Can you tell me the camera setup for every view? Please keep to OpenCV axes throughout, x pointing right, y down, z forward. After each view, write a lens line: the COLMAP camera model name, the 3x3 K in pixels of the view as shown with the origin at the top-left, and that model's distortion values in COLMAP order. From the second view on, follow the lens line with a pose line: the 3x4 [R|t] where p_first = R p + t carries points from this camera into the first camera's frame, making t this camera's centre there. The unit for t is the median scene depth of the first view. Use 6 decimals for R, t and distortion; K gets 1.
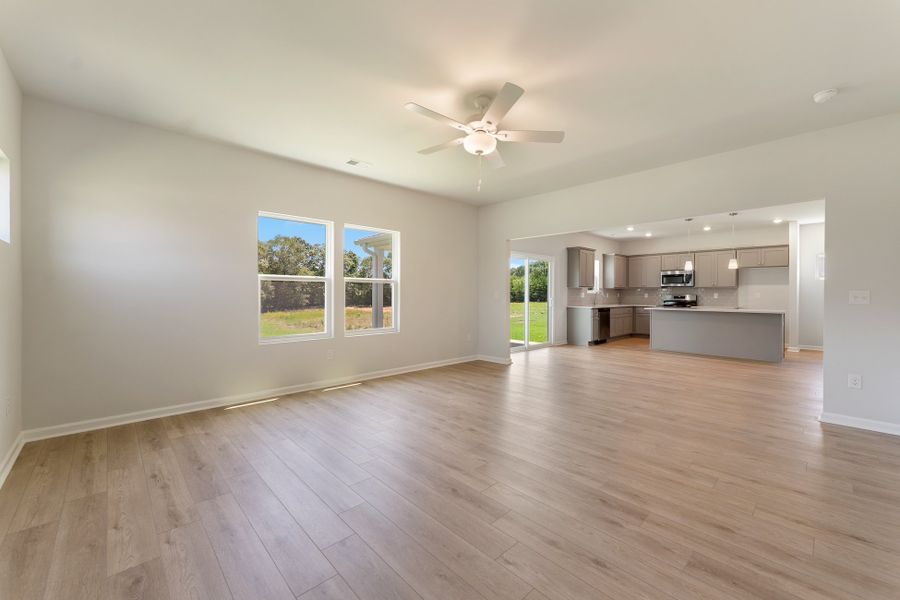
lens RADIAL K [[372.3, 0, 451.5], [0, 372.3, 292.4], [0, 0, 1]] dist [-0.000949, 0.000152]
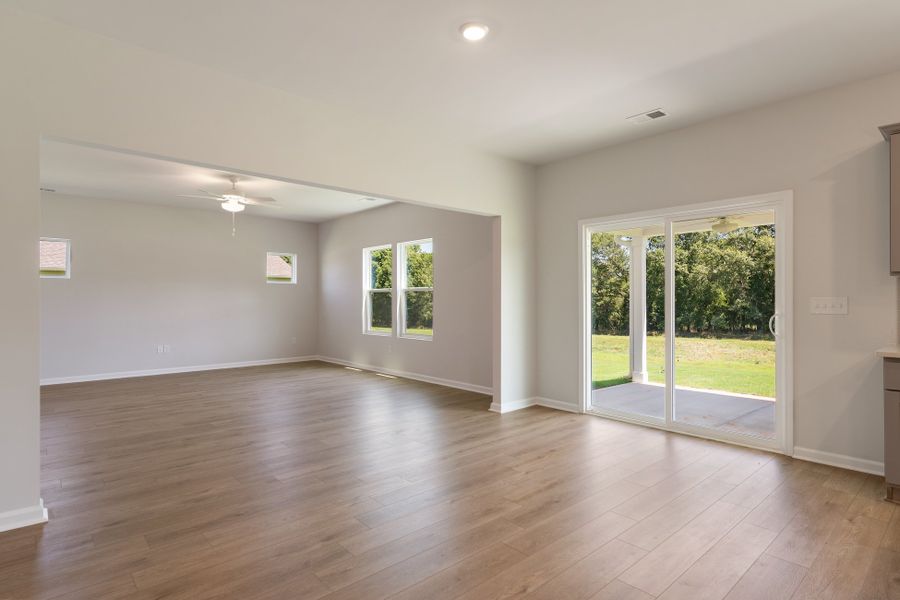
lens RADIAL K [[465.3, 0, 452.4], [0, 465.3, 297.4], [0, 0, 1]] dist [-0.000339, 0.000937]
pose [[-0.029990, -0.008659, -0.999513, 0.126968], [-0.000070, 0.999962, -0.008661, -0.000007], [0.999550, -0.000190, -0.029989, 0.124086]]
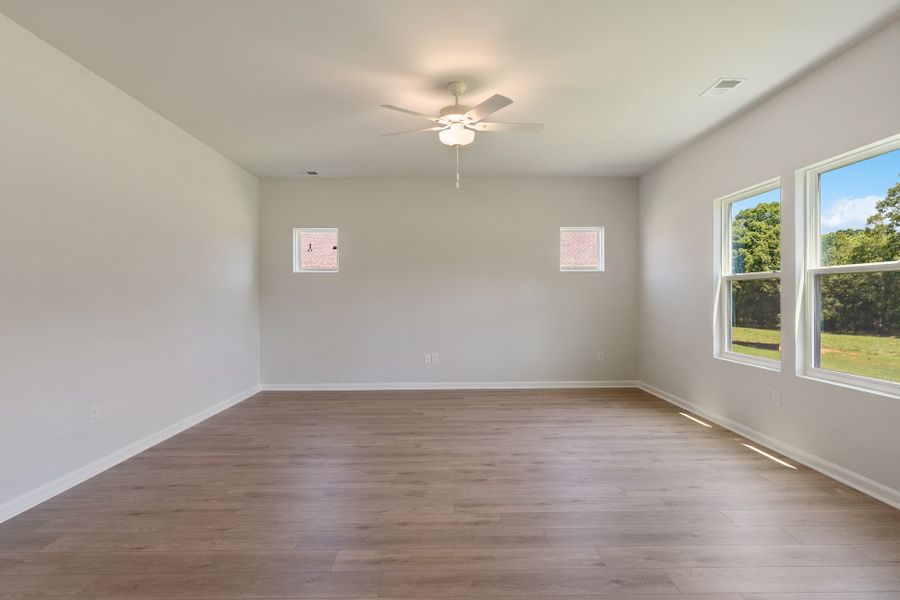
lens RADIAL K [[465.3, 0, 447.5], [0, 465.3, 297.8], [0, 0, 1]] dist [-0.000339, 0.000937]
pose [[-0.689839, 0.002297, -0.723959, 0.058261], [0.003070, 0.999995, 0.000248, -0.000093], [0.723957, -0.002052, -0.689843, 0.111105]]
